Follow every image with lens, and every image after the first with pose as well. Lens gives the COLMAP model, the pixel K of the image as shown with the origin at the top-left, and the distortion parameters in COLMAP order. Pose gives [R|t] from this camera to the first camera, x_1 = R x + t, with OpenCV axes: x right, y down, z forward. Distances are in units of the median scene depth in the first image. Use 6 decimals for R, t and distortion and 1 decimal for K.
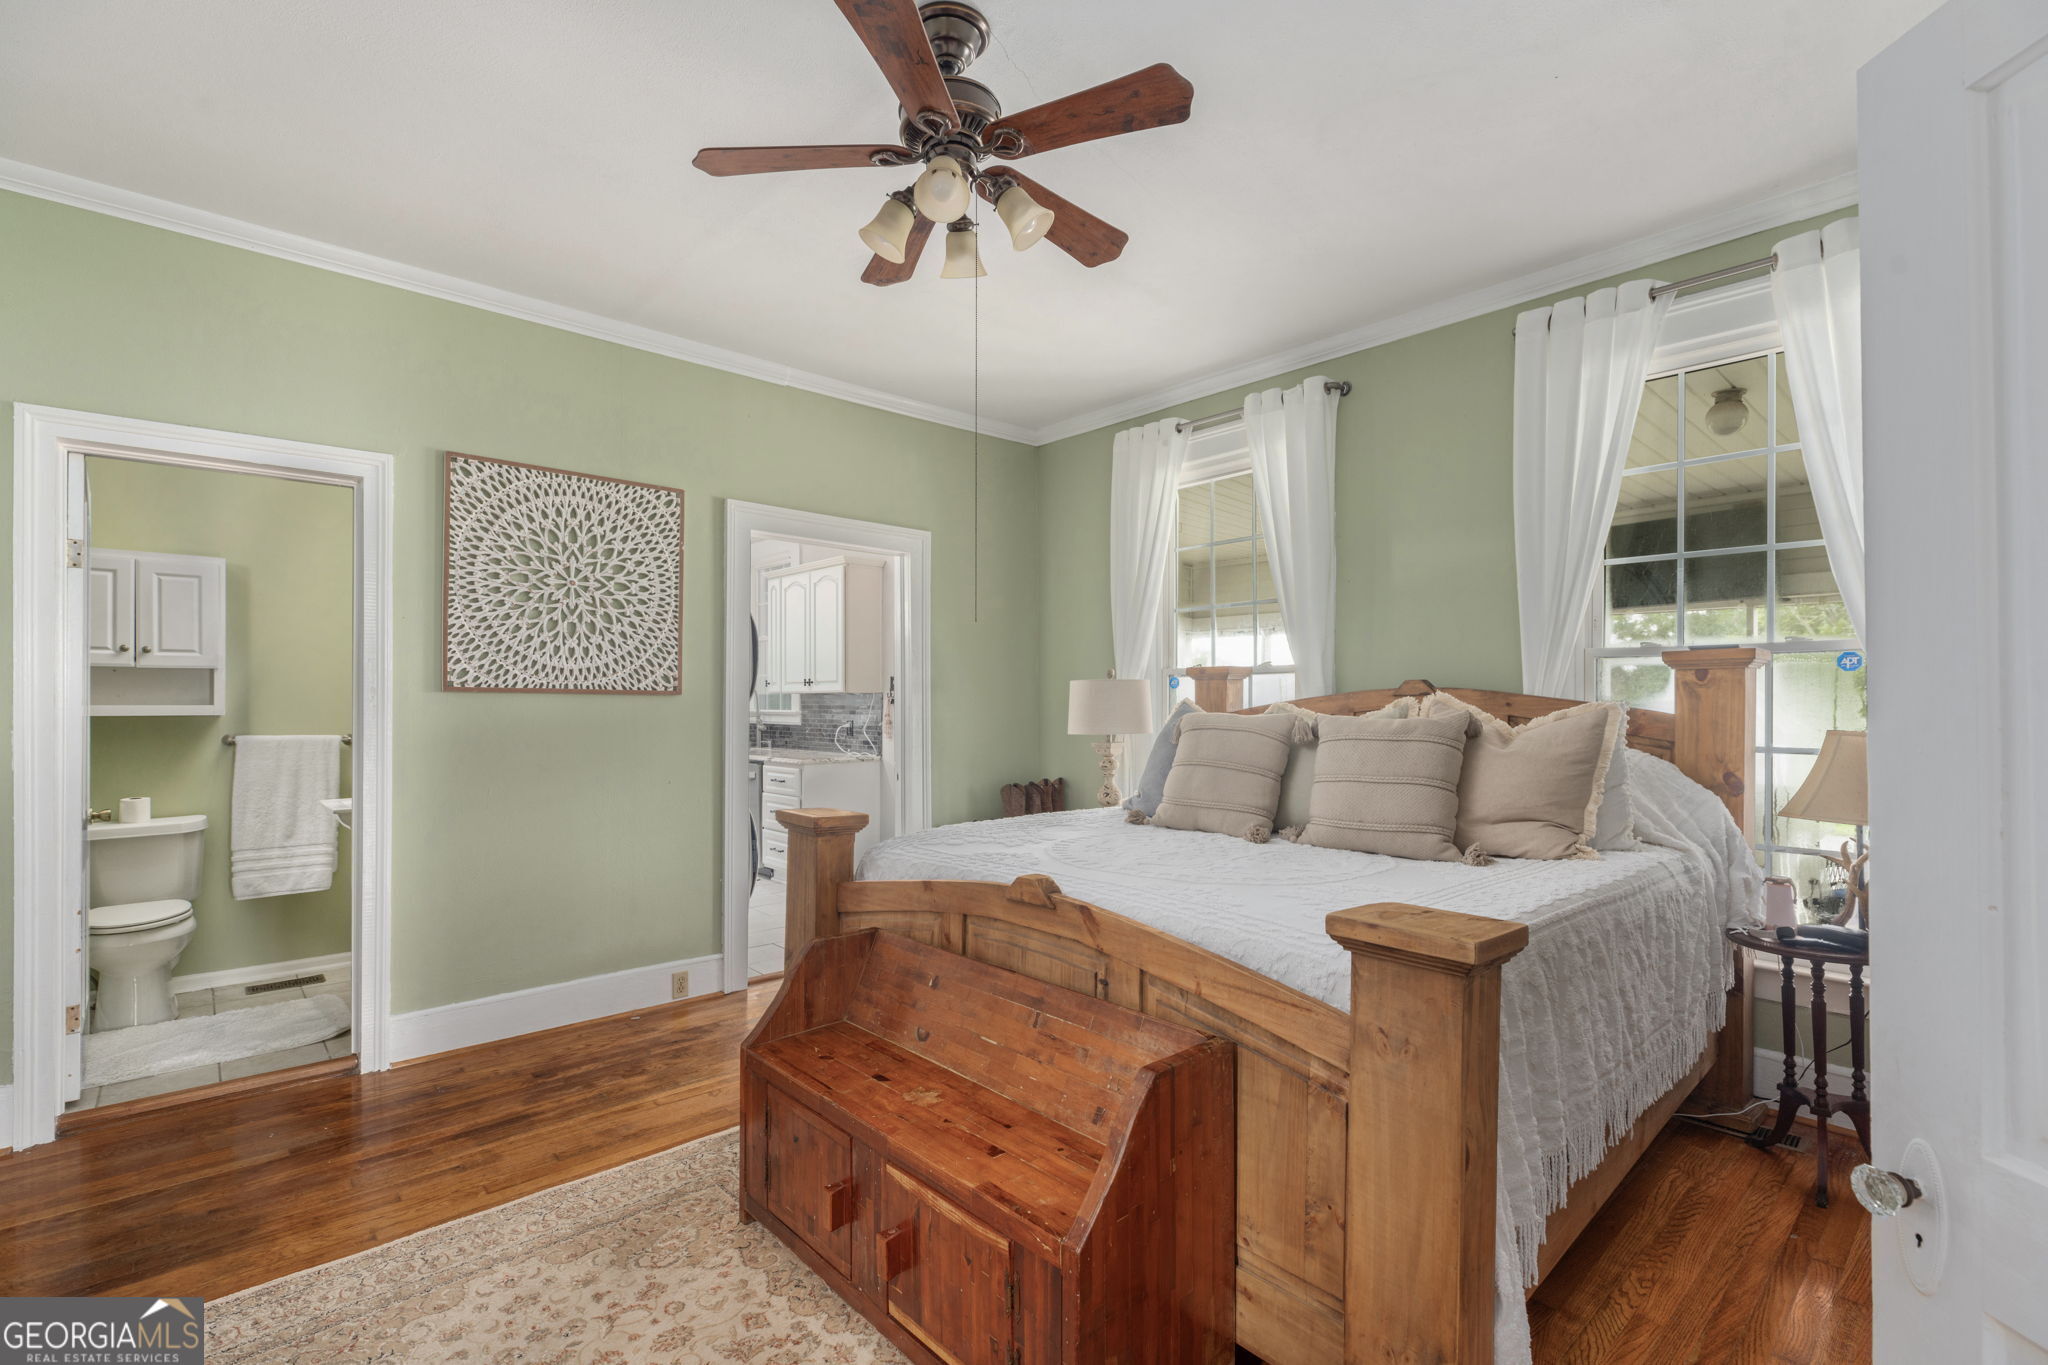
lens RADIAL K [[930.5, 0, 1027.4], [0, 930.5, 692.6], [0, 0, 1]] dist [-0.000191, -0.000724]
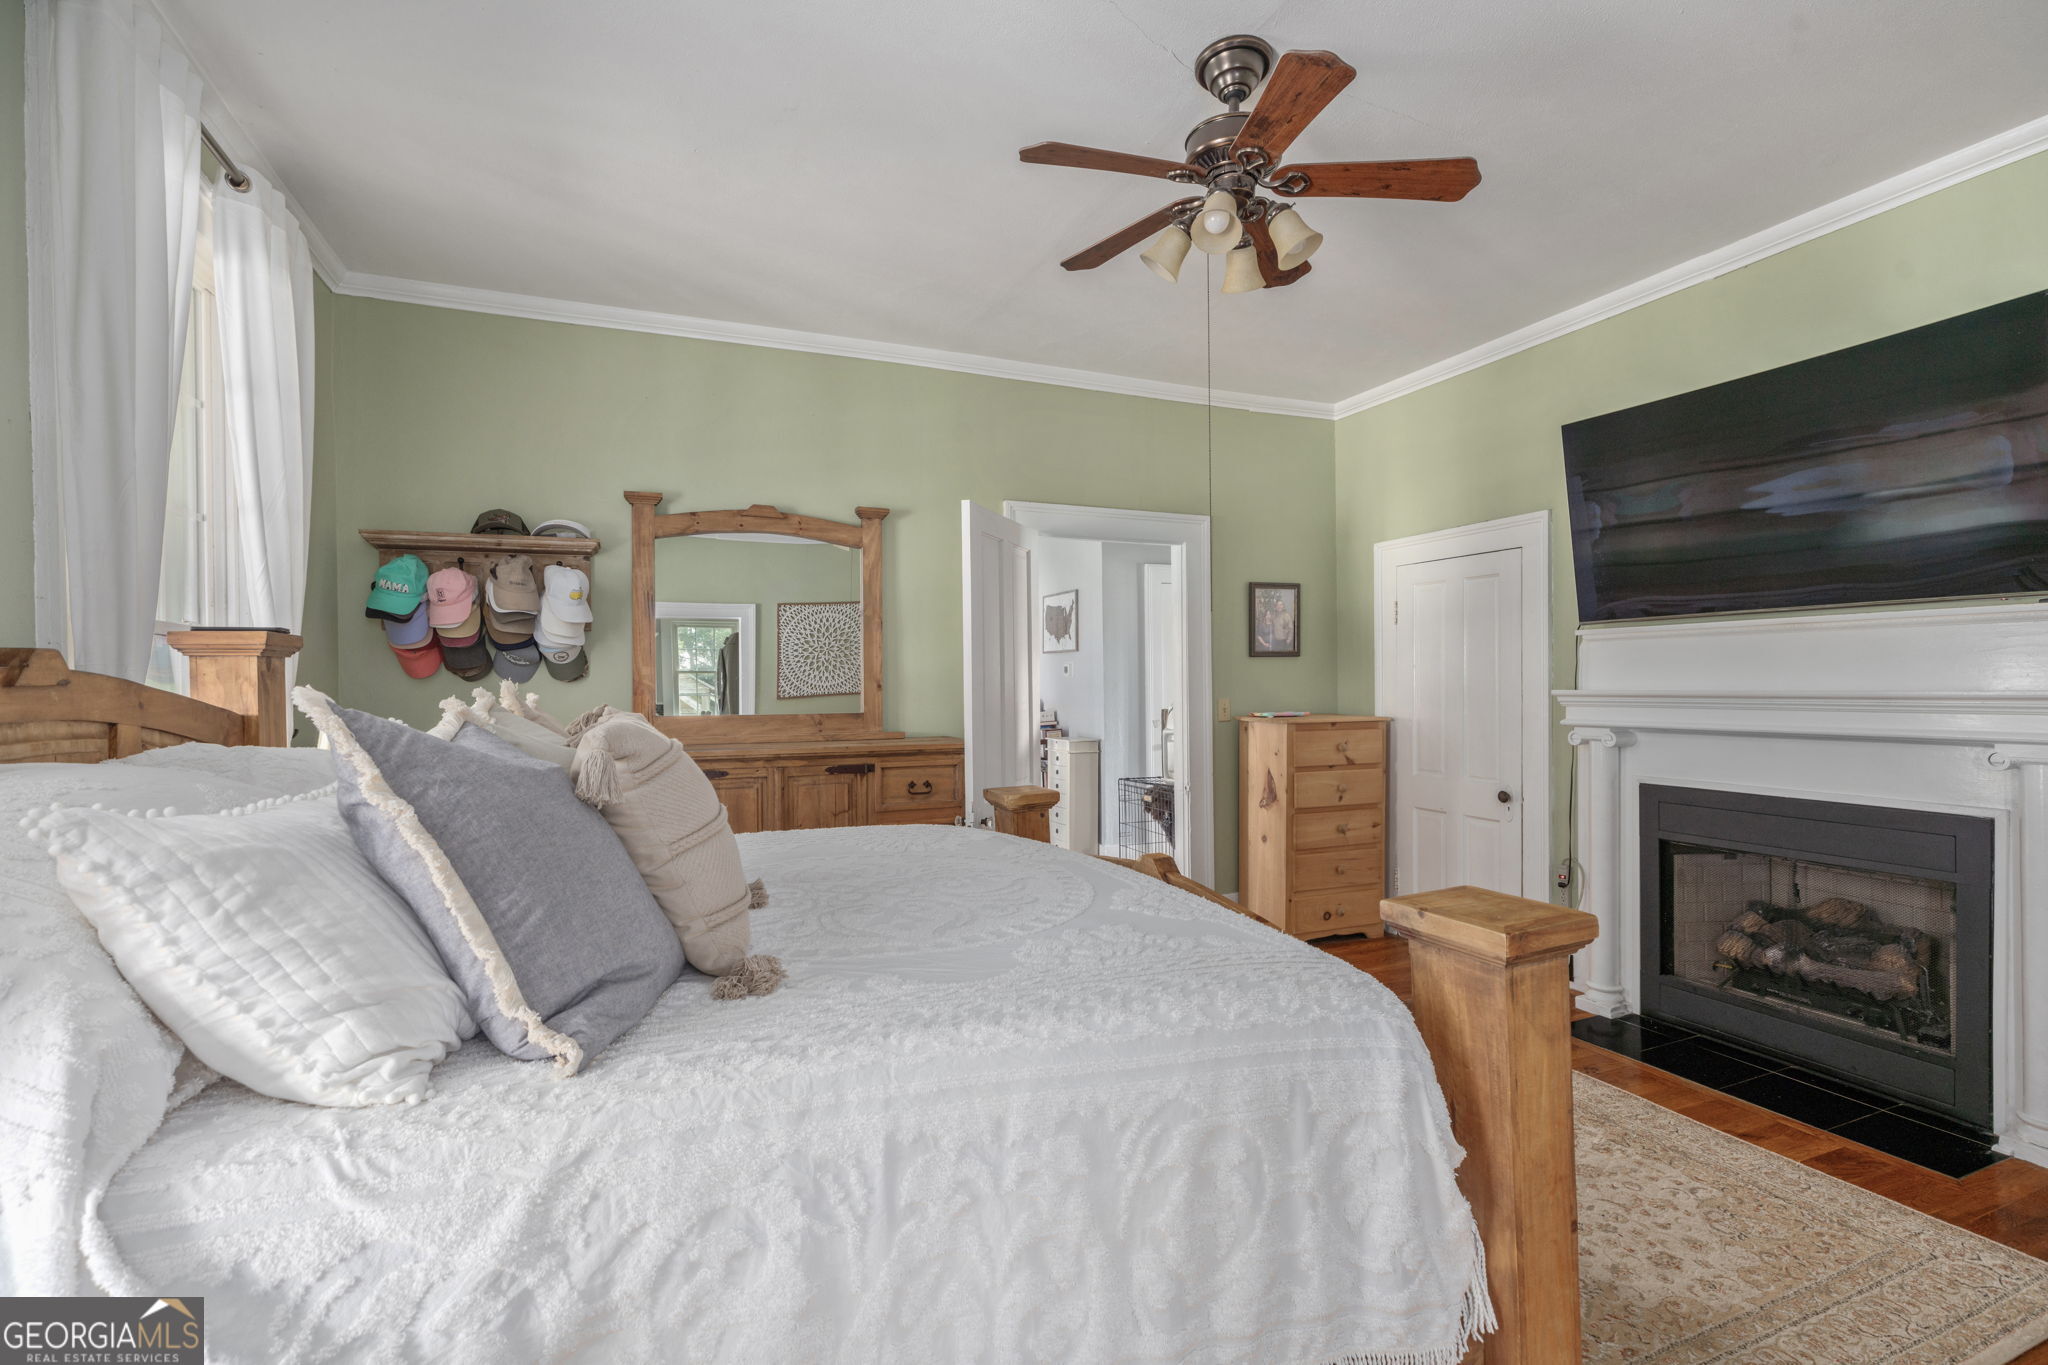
lens RADIAL K [[930.5, 0, 1023.8], [0, 930.5, 685.1], [0, 0, 1]] dist [-0.000191, -0.000724]
pose [[-0.939392, 0.003296, 0.342829, -0.229595], [0.002857, 0.999994, -0.001785, 0.017254], [-0.342833, -0.000697, -0.939396, 2.198595]]
